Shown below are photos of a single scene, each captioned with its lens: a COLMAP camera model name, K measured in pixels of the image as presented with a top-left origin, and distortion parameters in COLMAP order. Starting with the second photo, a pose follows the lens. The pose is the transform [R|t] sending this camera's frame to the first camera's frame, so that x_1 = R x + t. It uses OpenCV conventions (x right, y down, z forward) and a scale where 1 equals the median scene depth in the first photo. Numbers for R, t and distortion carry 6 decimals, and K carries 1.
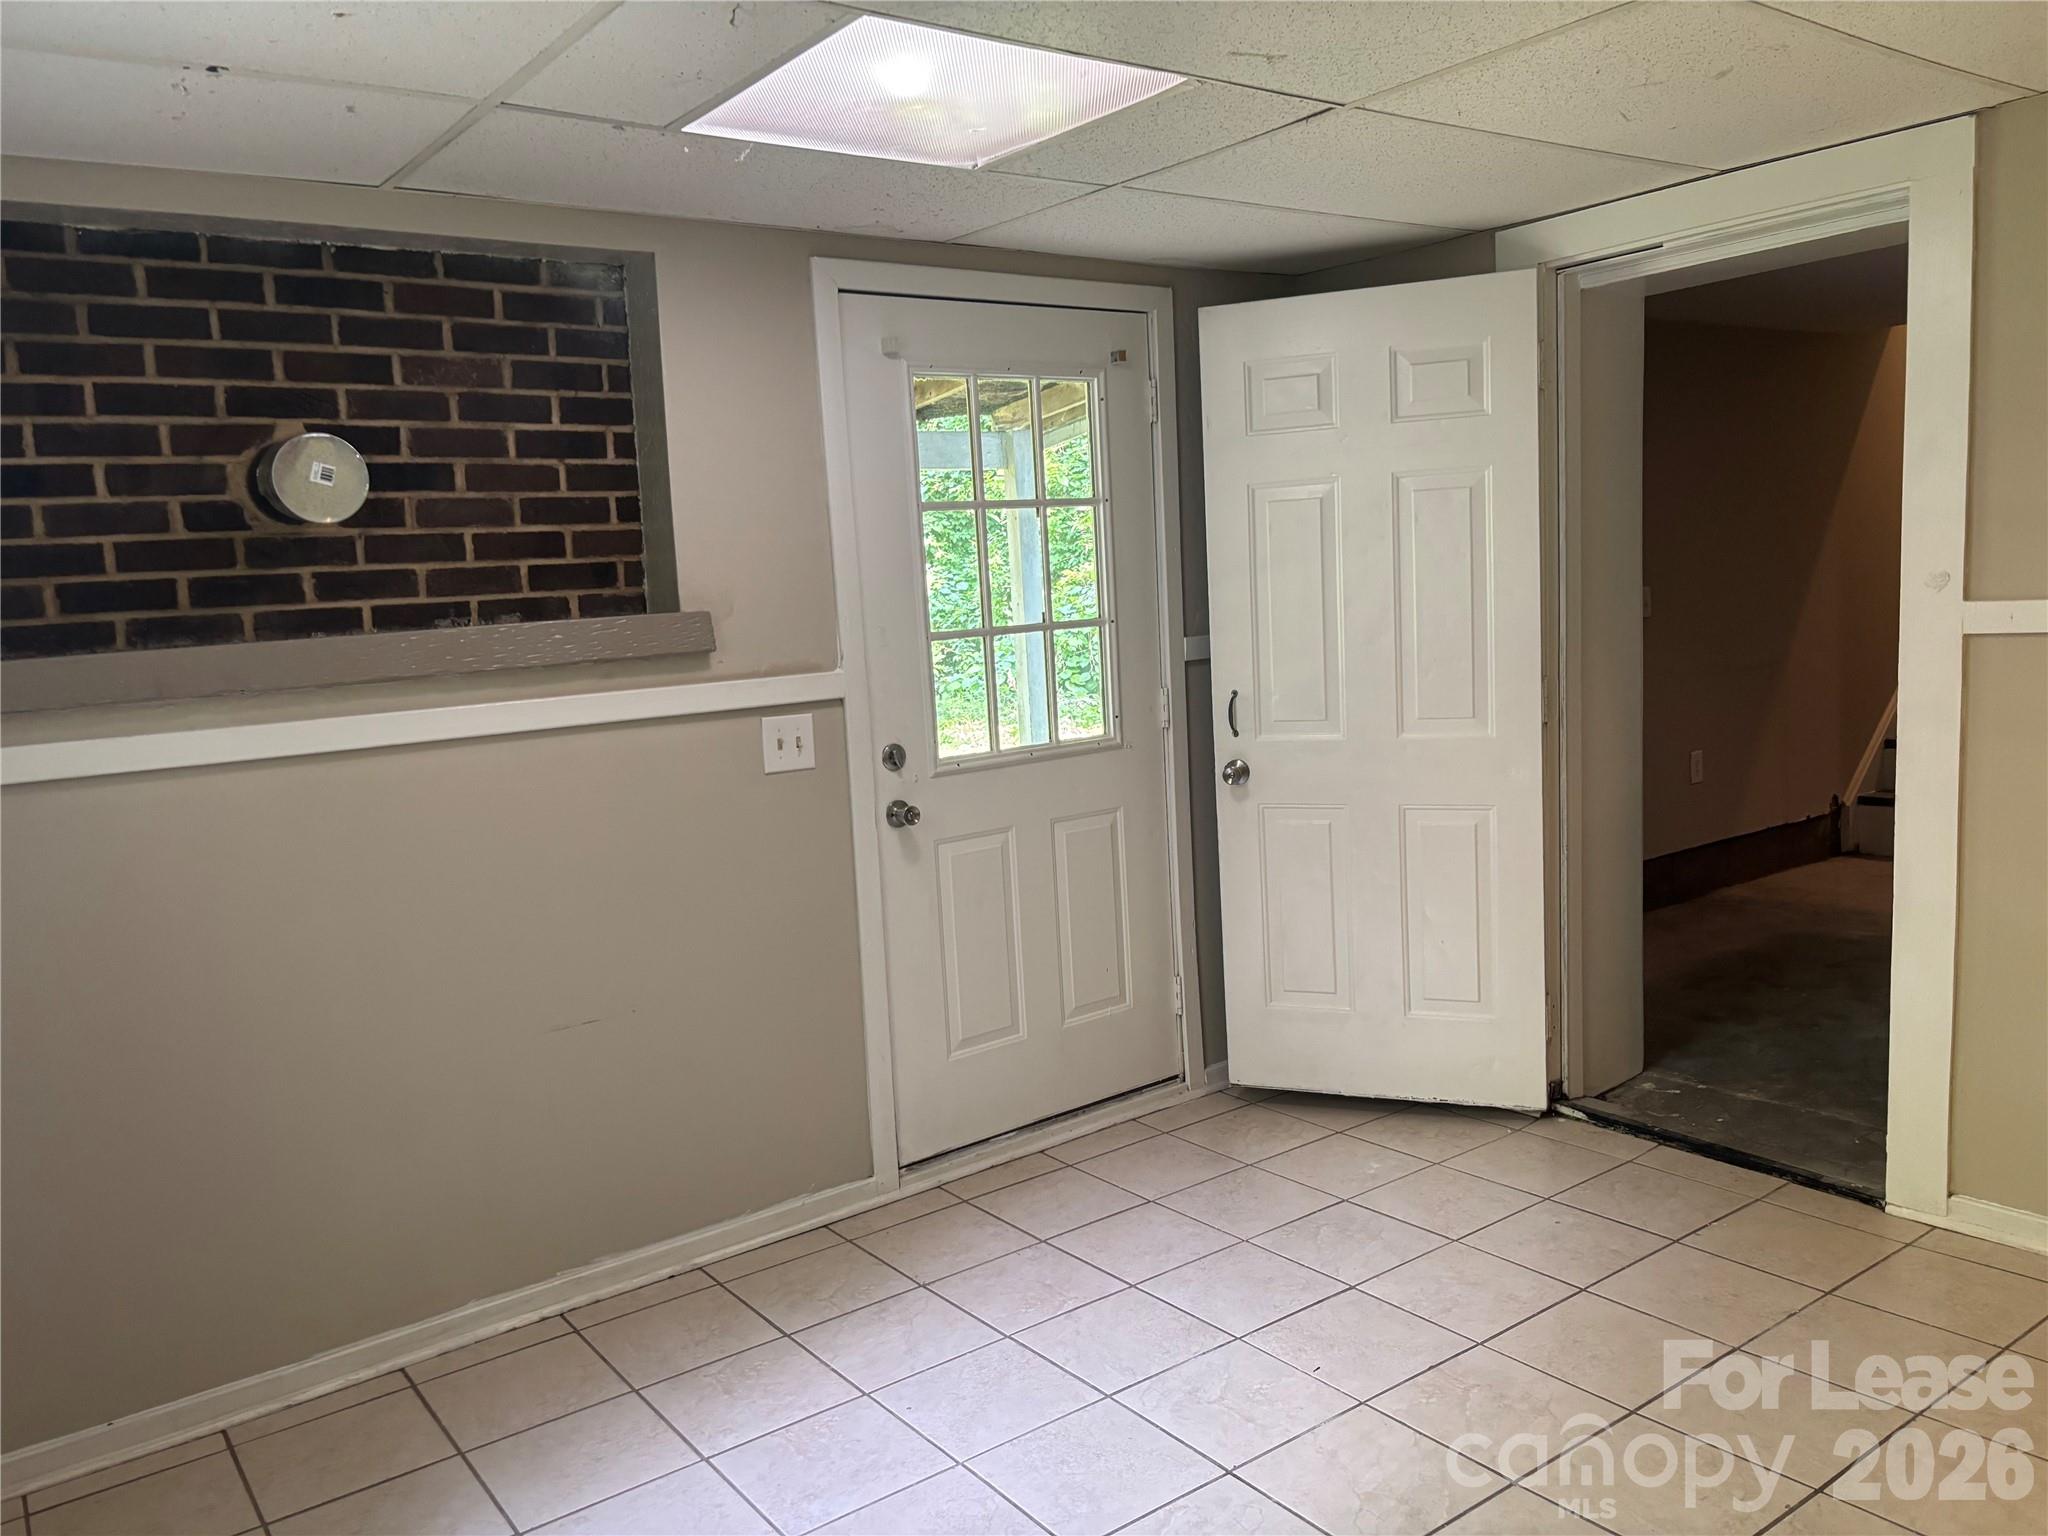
lens RADIAL K [[1549.9, 0, 1024.0], [0, 1549.9, 768.0], [0, 0, 1]] dist [0.011103, 0.002216]
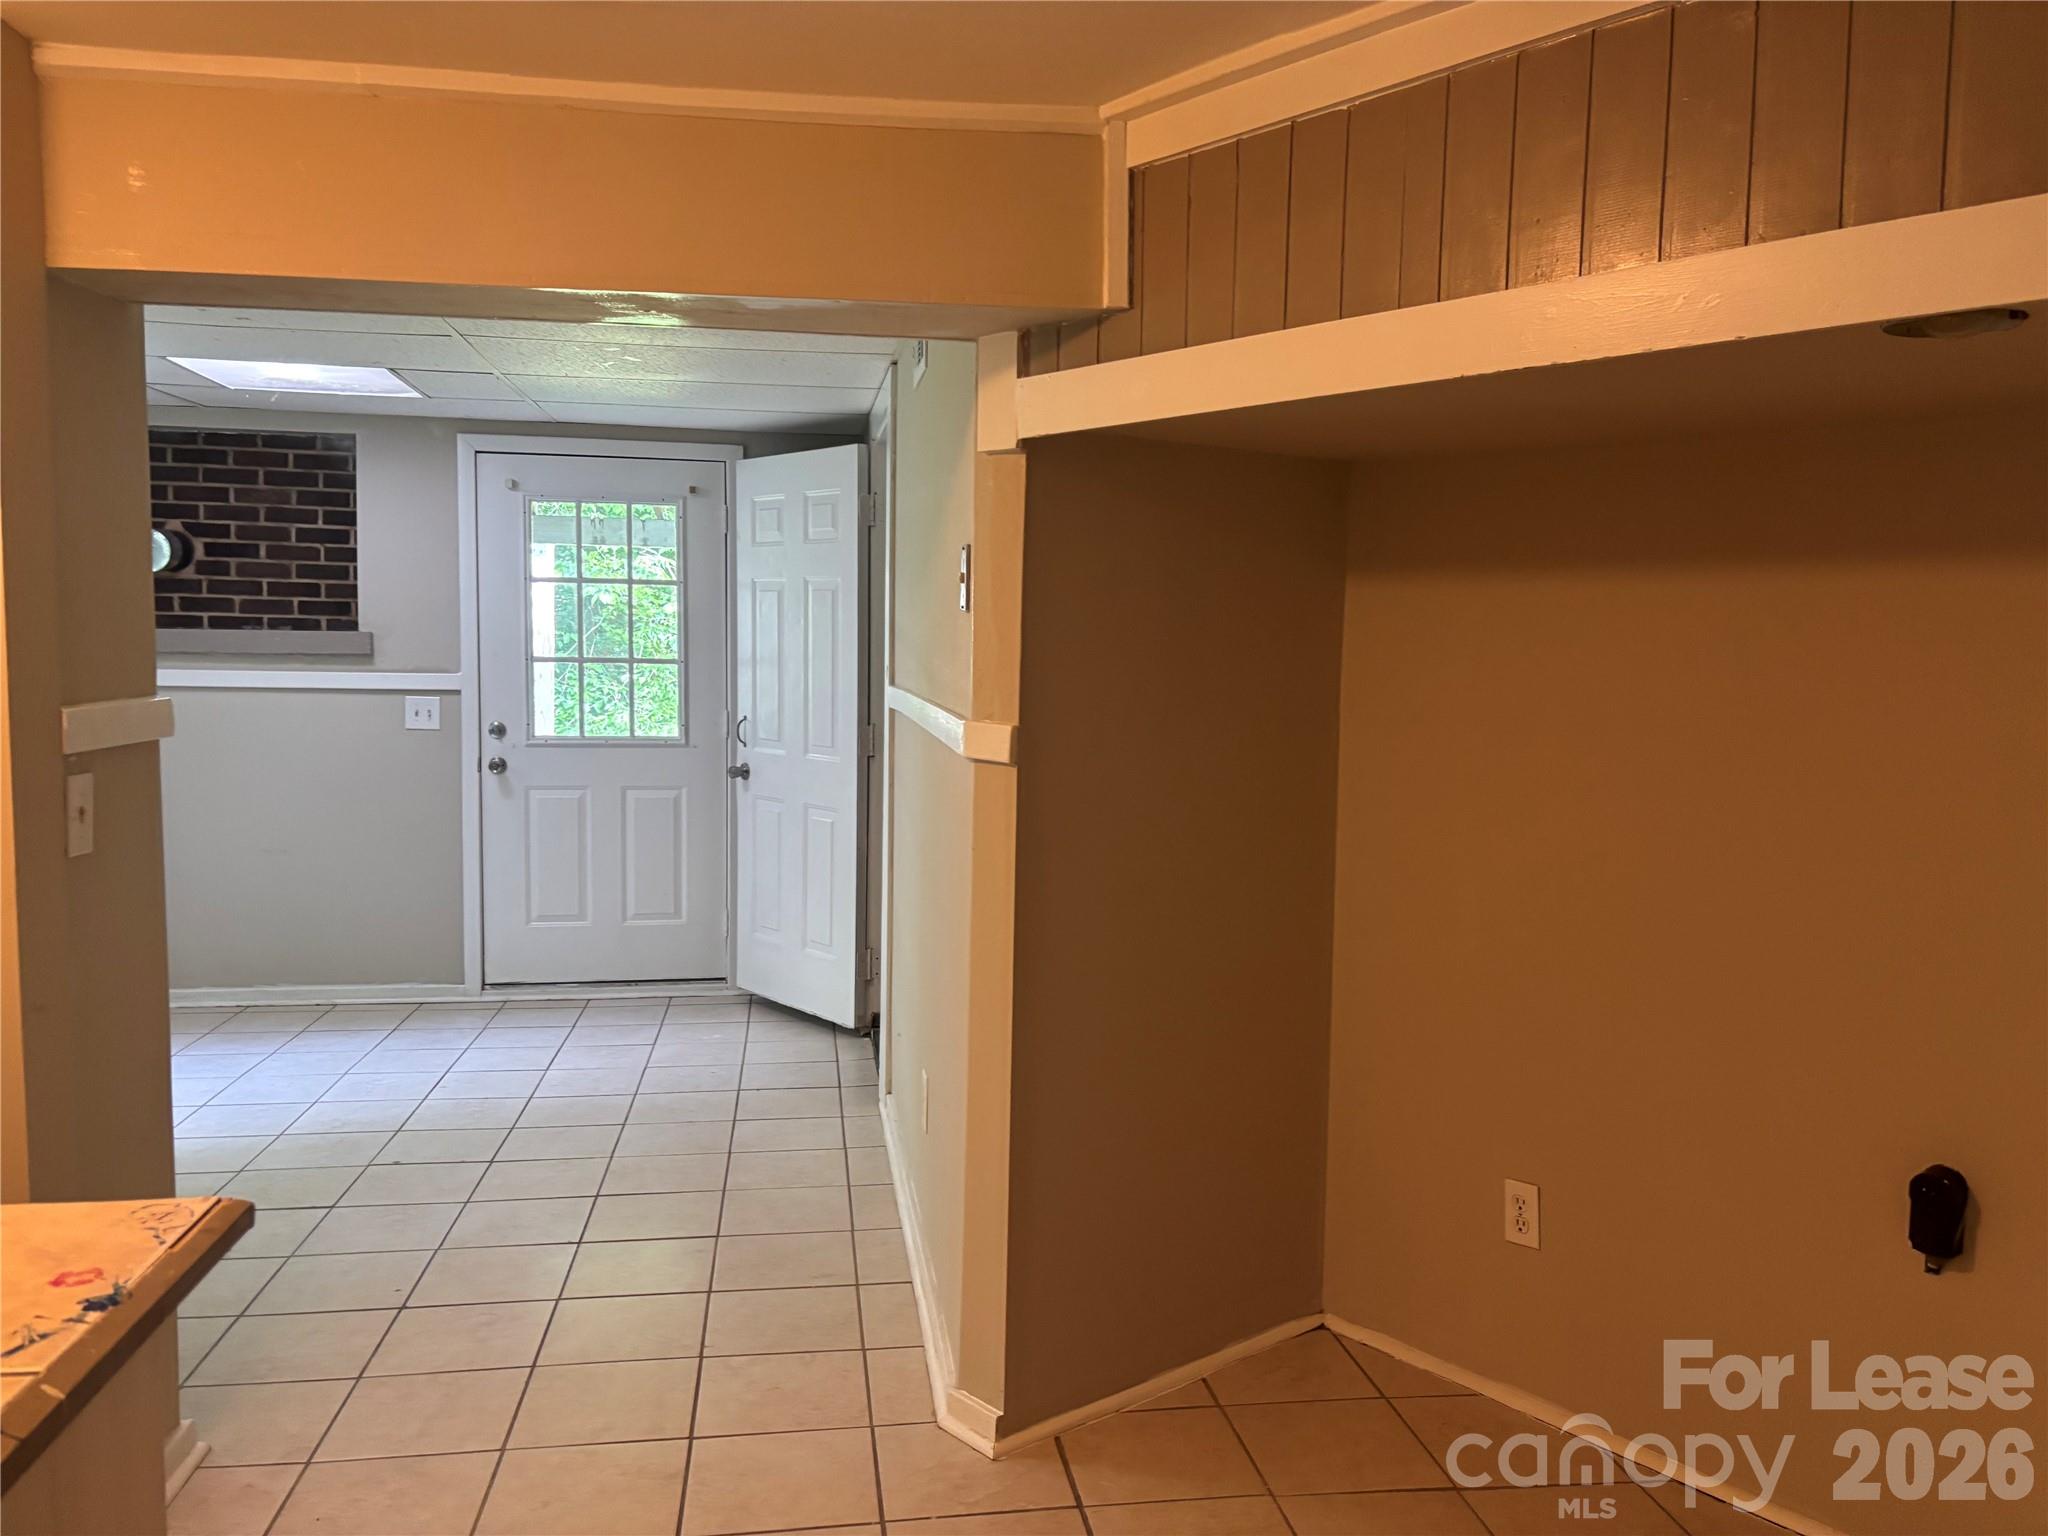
lens RADIAL K [[1549.9, 0, 1024.0], [0, 1549.9, 768.0], [0, 0, 1]] dist [0.011103, 0.002216]
pose [[0.883588, 0.110593, -0.455019, 1.303993], [-0.127106, 0.991873, -0.005746, -0.032600], [0.450685, 0.062912, 0.890463, -0.238317]]
